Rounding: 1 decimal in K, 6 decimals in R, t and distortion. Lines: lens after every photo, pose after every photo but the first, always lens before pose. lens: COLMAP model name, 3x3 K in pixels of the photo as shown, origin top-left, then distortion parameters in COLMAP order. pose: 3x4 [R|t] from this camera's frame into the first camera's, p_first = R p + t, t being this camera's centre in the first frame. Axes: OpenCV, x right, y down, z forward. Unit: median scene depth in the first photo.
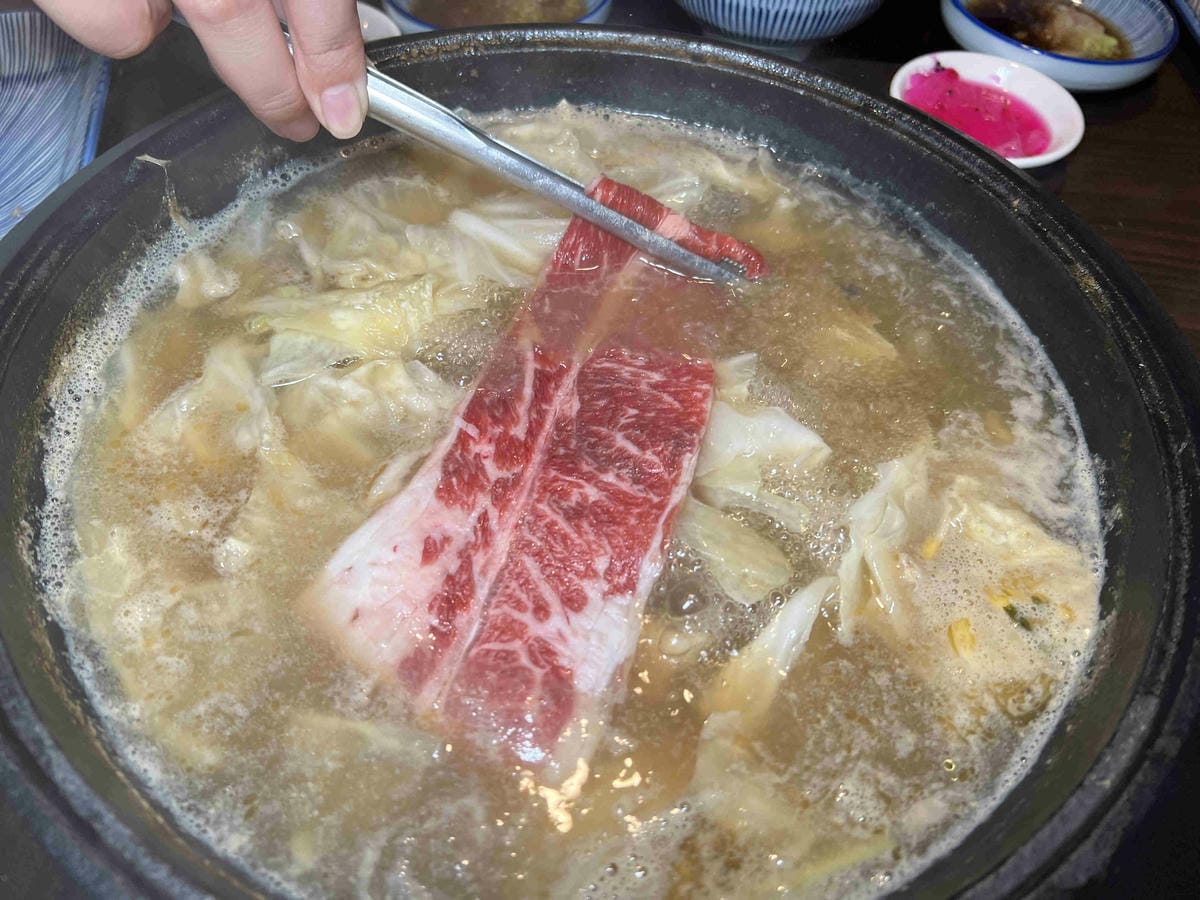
lens RADIAL K [[918.6, 0, 591.4], [0, 918.6, 449.6], [0, 0, 1]] dist [0.004479, -0.034012]
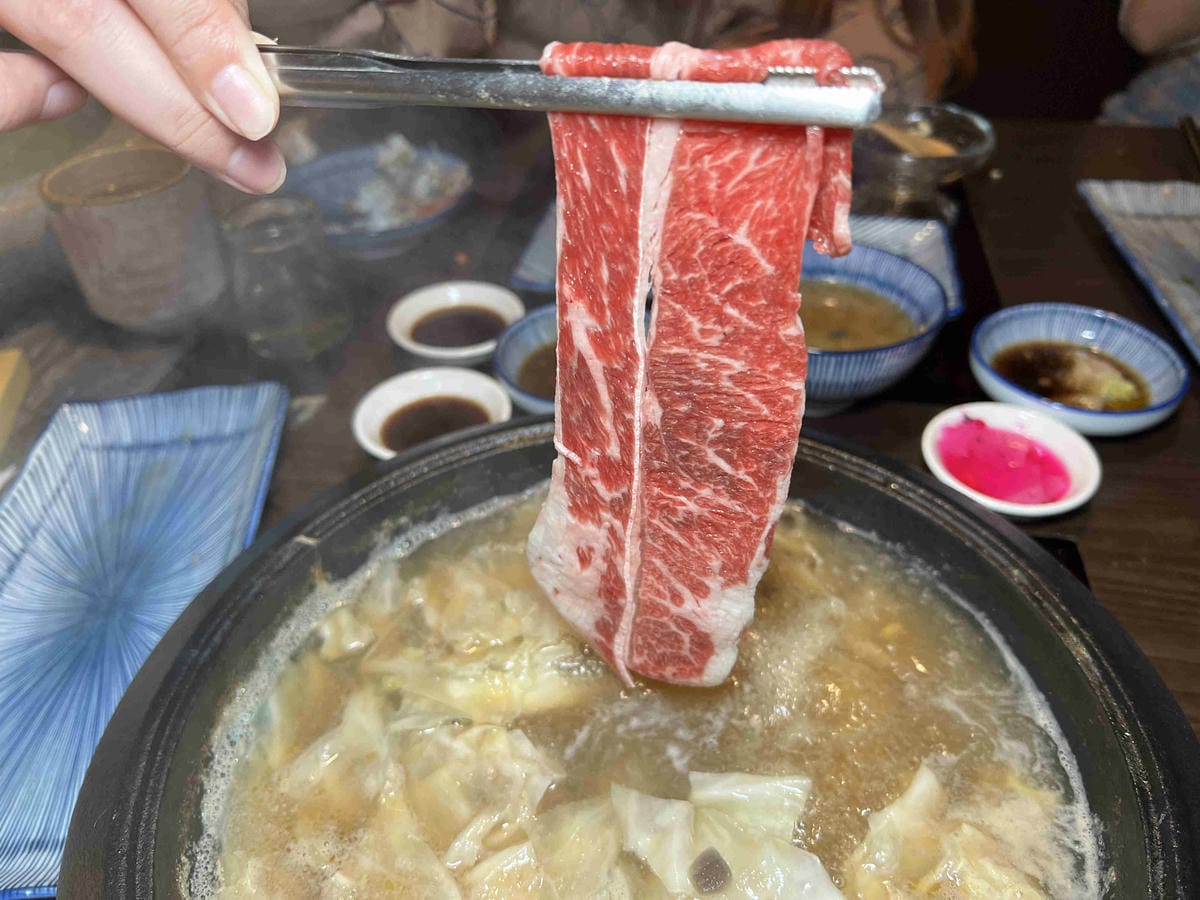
lens RADIAL K [[918.6, 0, 605.1], [0, 918.6, 456.7], [0, 0, 1]] dist [0.004479, -0.034012]
pose [[0.994224, -0.009622, -0.106896, 0.074382], [-0.015970, 0.971622, -0.235998, -0.135044], [0.106134, 0.236342, 0.965856, -0.224192]]
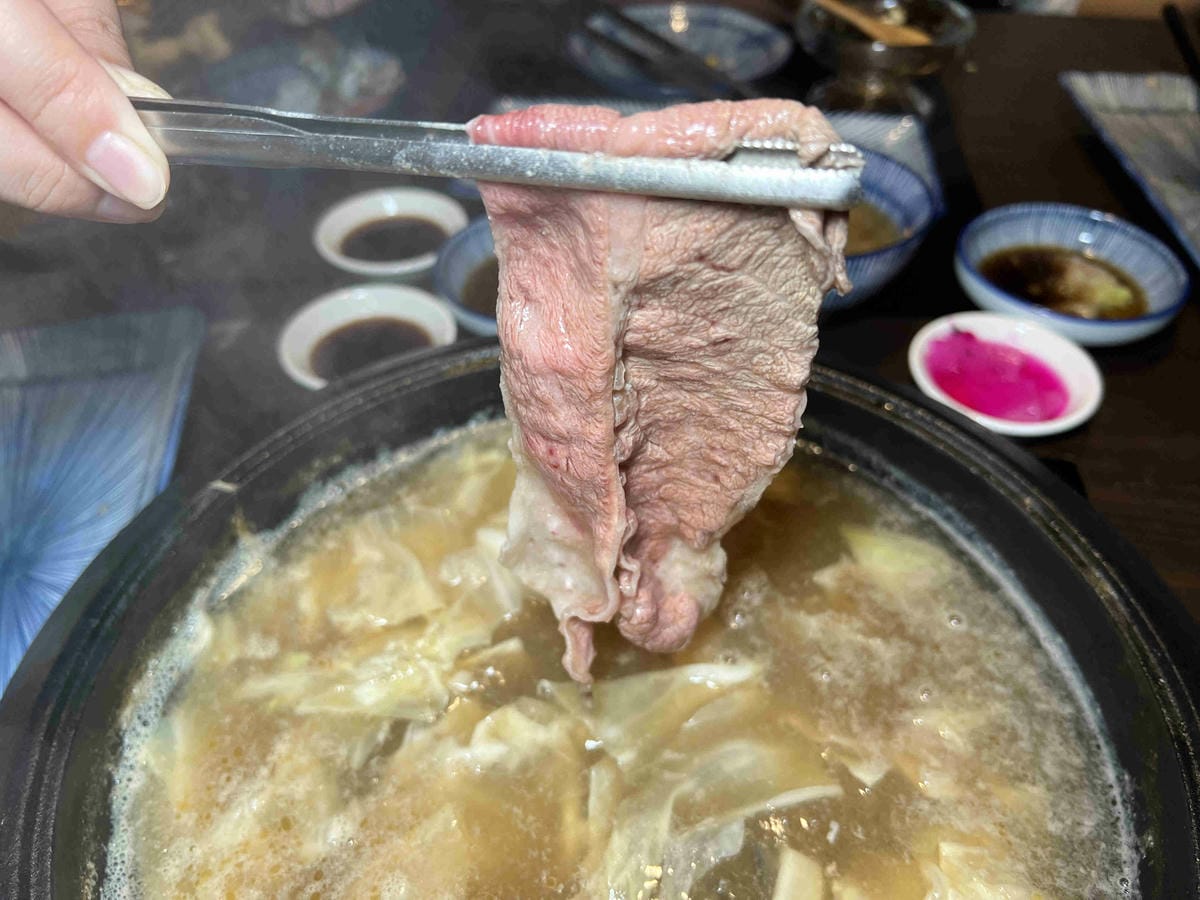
lens RADIAL K [[918.6, 0, 594.8], [0, 918.6, 449.4], [0, 0, 1]] dist [0.004479, -0.034012]
pose [[0.997564, -0.027264, -0.064208, 0.042234], [0.016582, 0.986755, -0.161367, -0.174949], [0.067757, 0.159909, 0.984804, -0.073283]]
